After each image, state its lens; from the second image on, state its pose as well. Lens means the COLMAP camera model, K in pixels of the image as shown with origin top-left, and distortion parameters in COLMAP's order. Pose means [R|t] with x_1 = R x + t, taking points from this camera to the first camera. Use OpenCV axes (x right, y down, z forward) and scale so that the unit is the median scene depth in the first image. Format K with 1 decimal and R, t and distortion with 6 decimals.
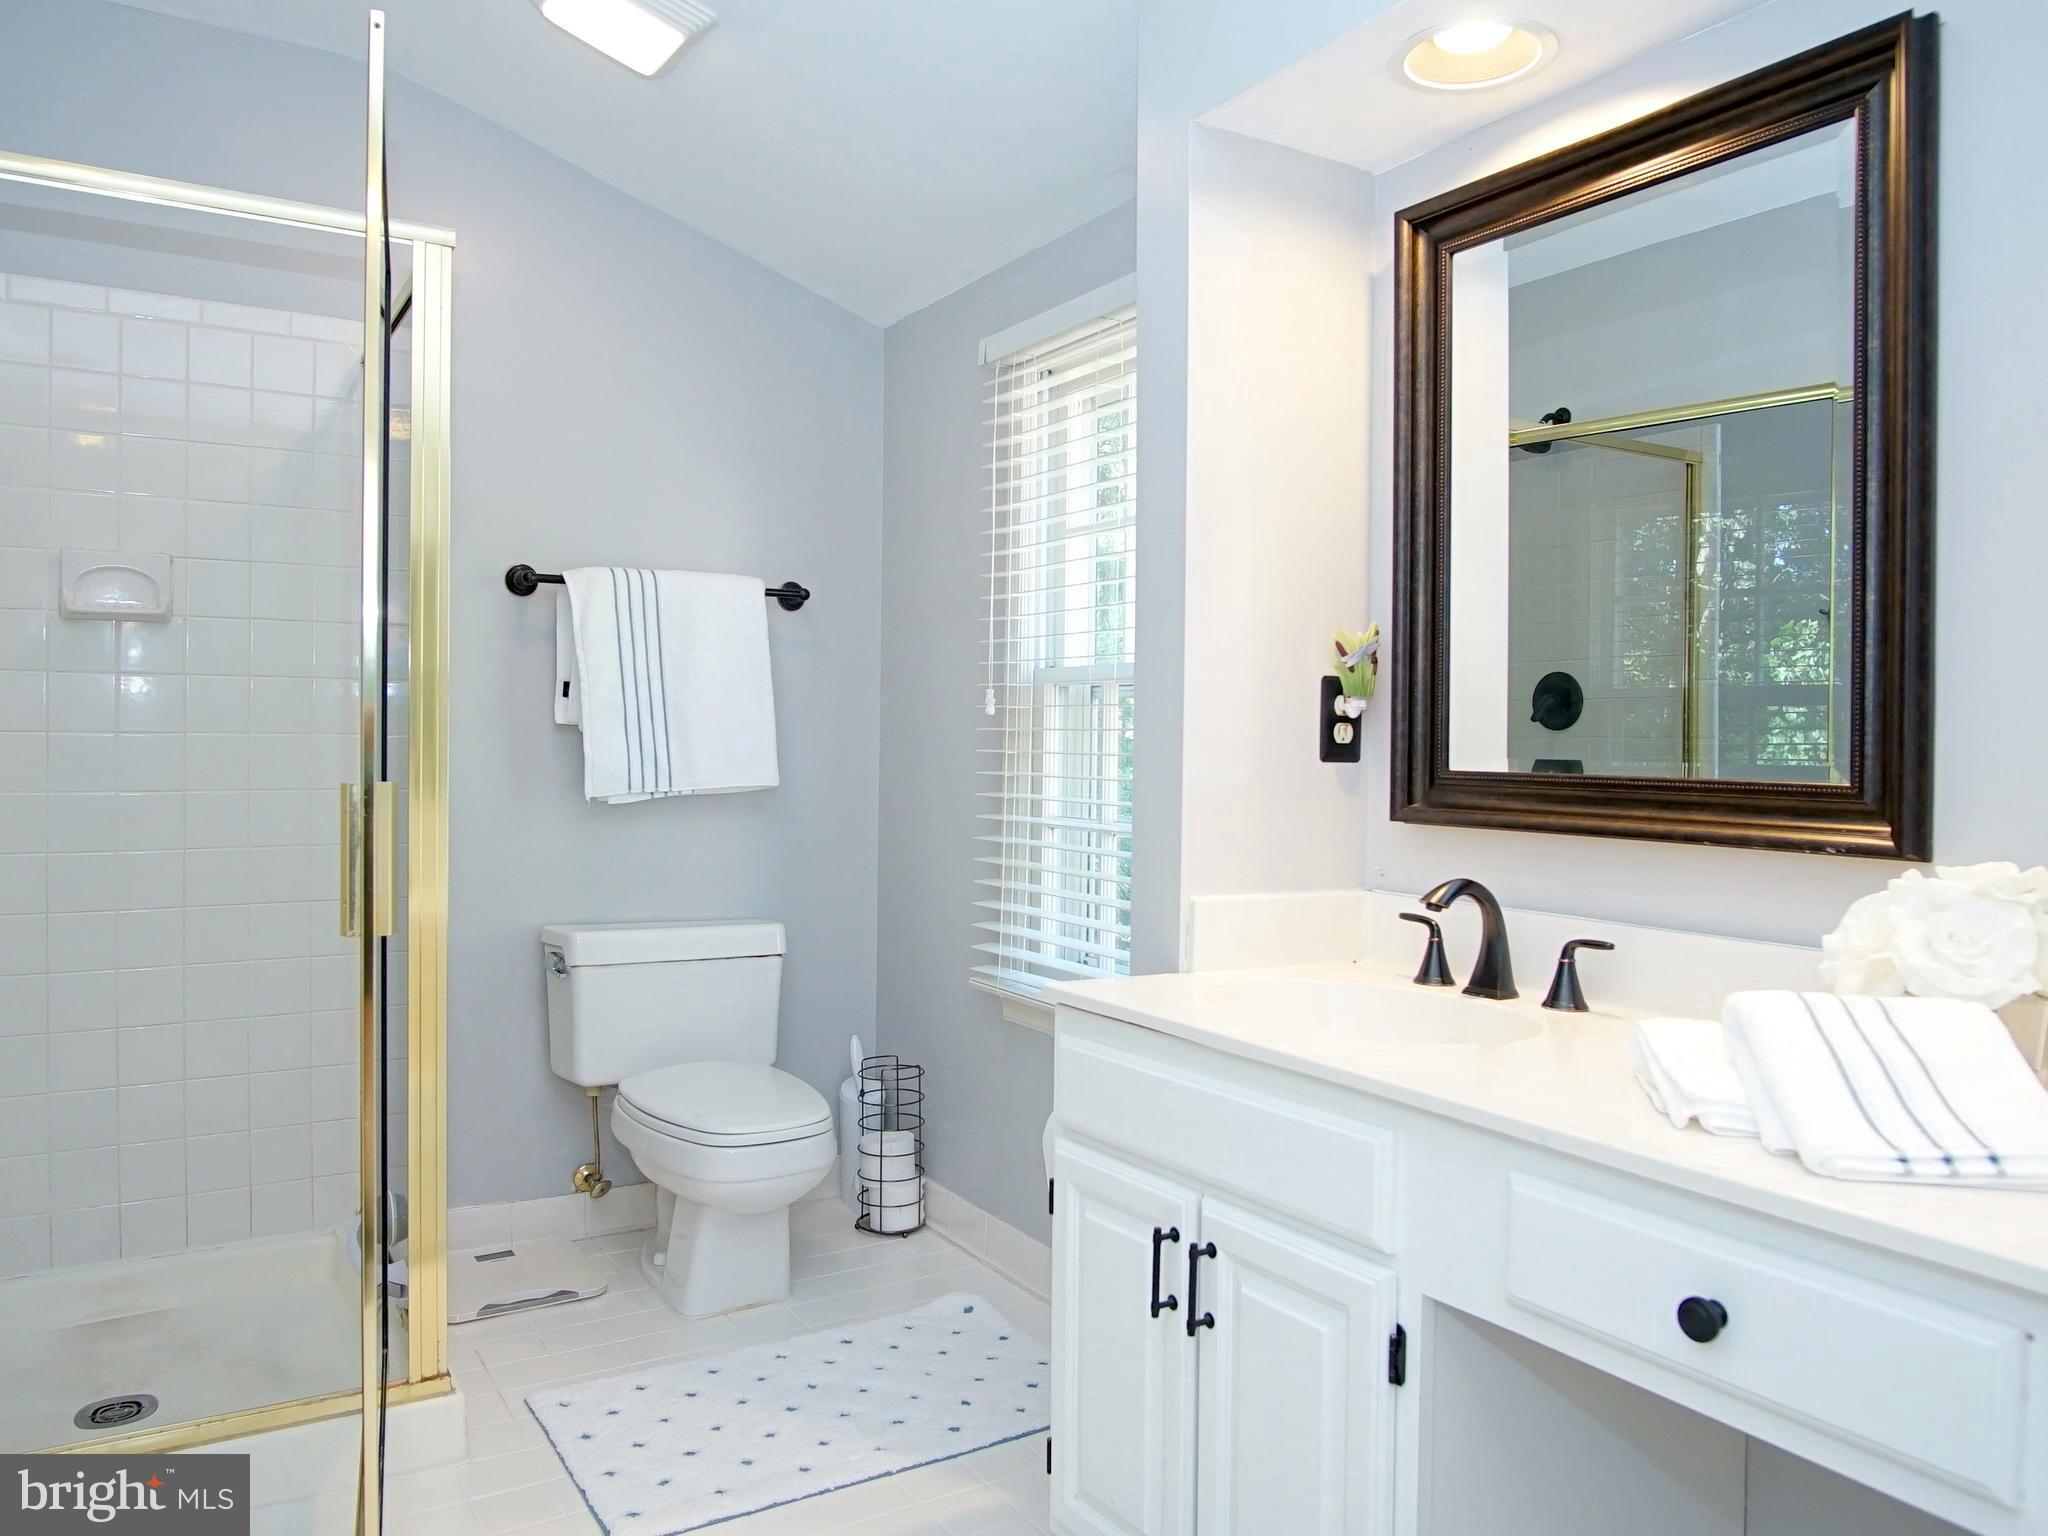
lens RADIAL K [[1549.3, 0, 1022.1], [0, 1549.3, 729.5], [0, 0, 1]] dist [0.078447, 0.000977]
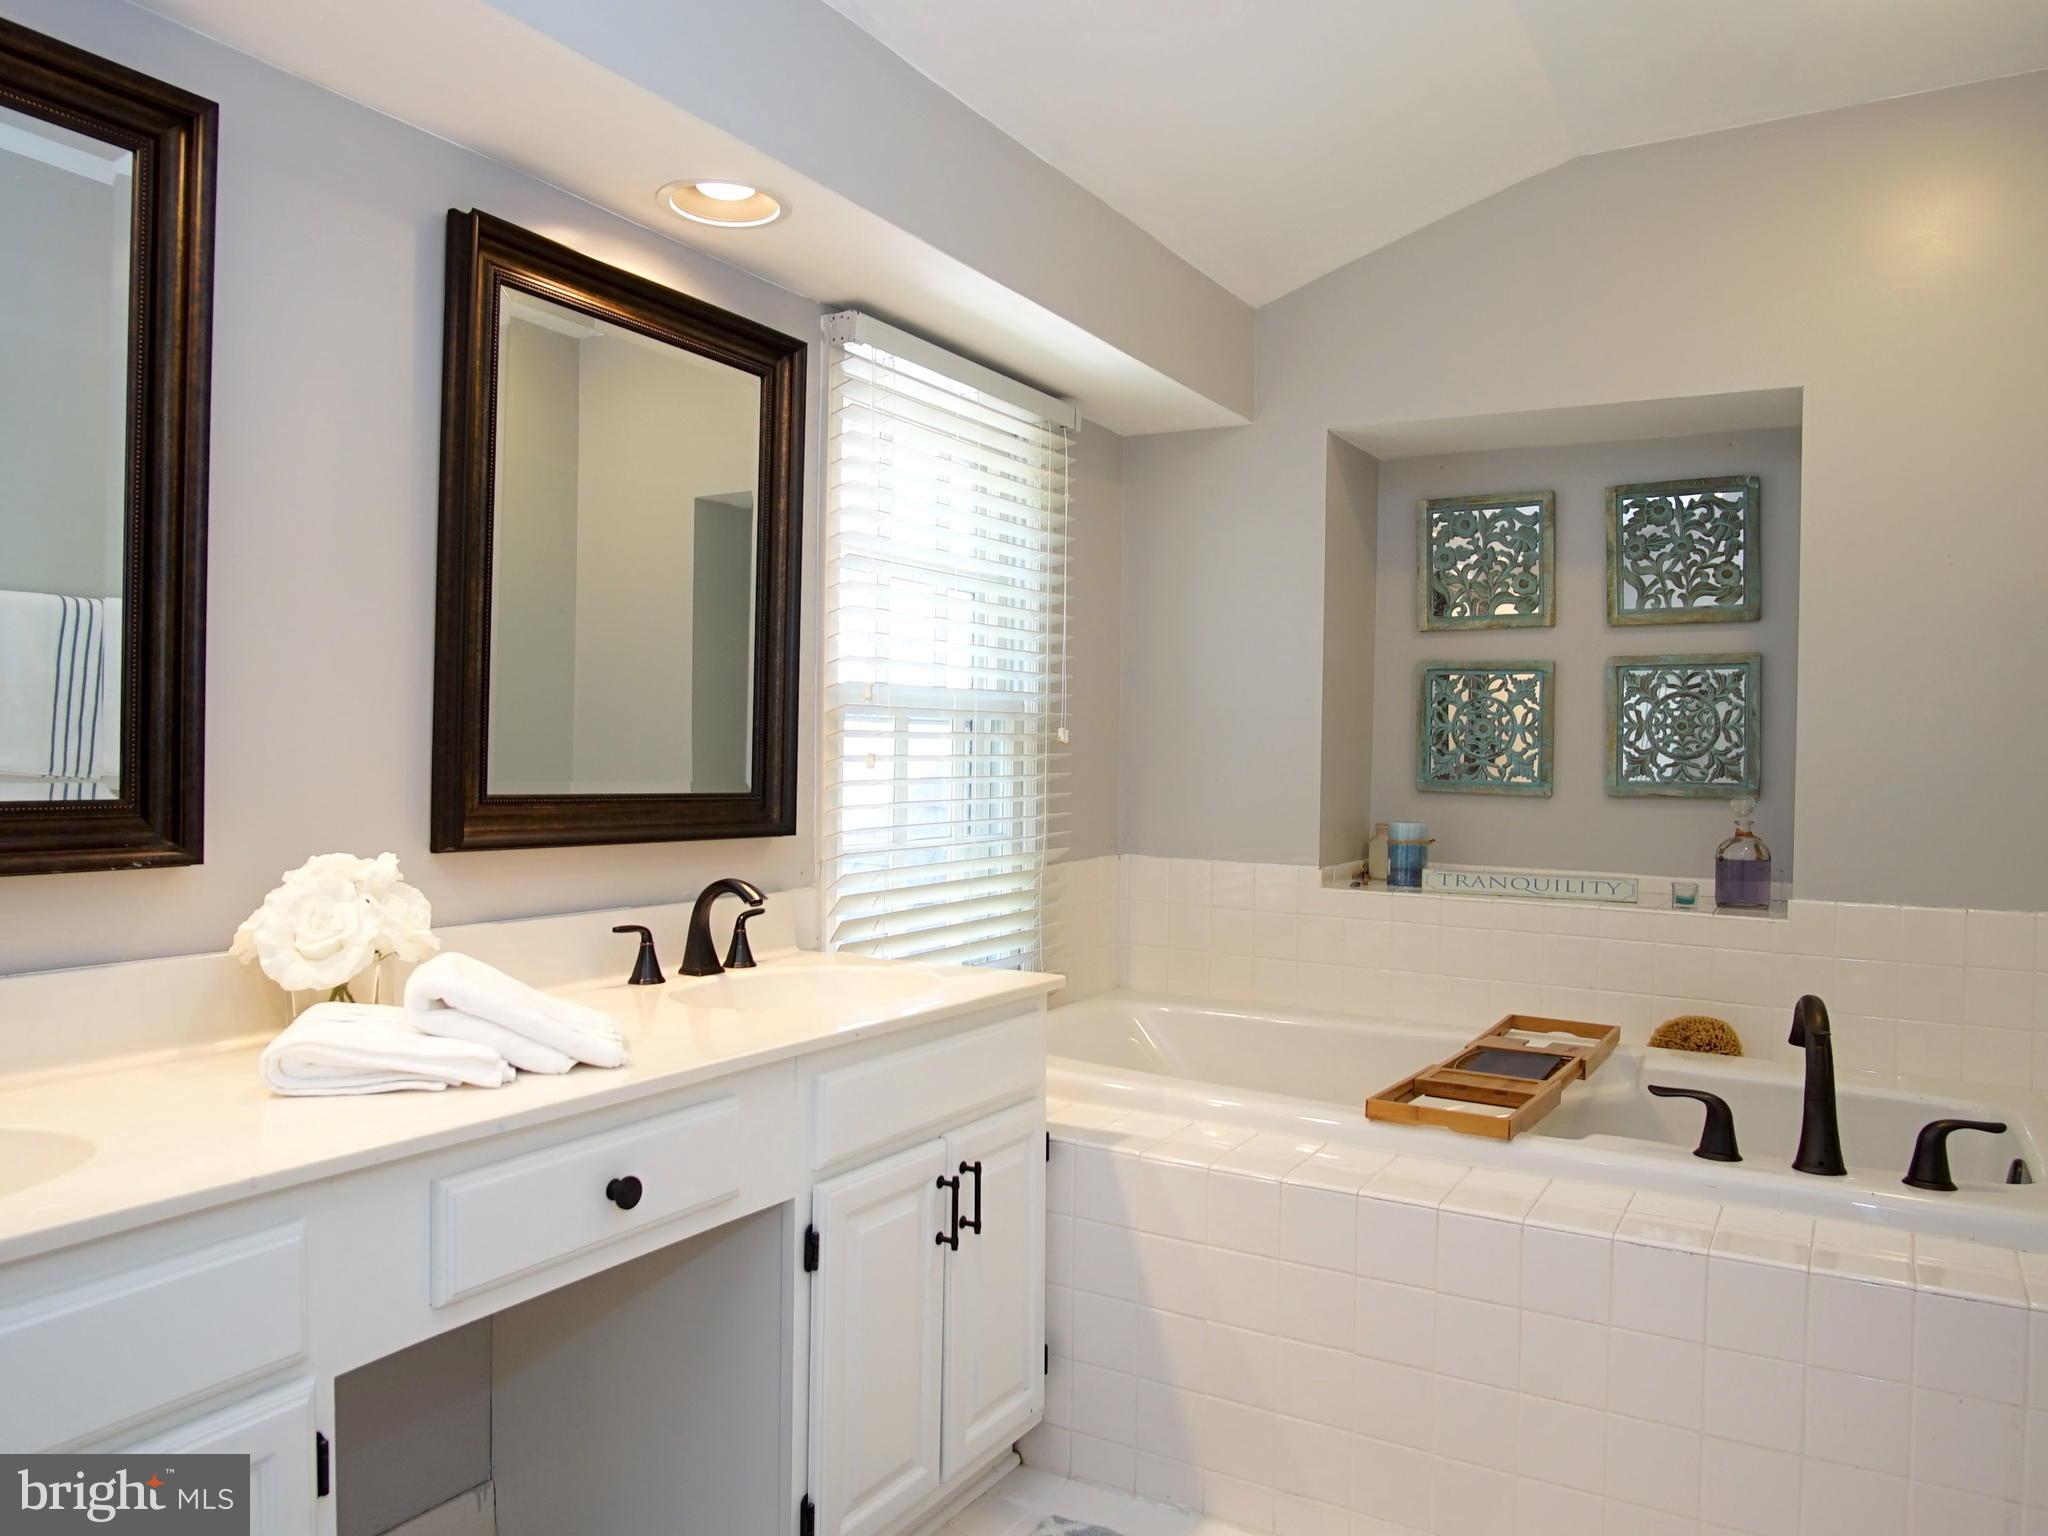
lens RADIAL K [[1447.5, 0, 1015.1], [0, 1447.5, 766.0], [0, 0, 1]] dist [-0.026383, 0.006891]
pose [[-0.467921, -0.018572, 0.883575, -0.770543], [-0.021004, 0.999730, 0.009890, -0.009067], [-0.883520, -0.013931, -0.468185, 1.243820]]
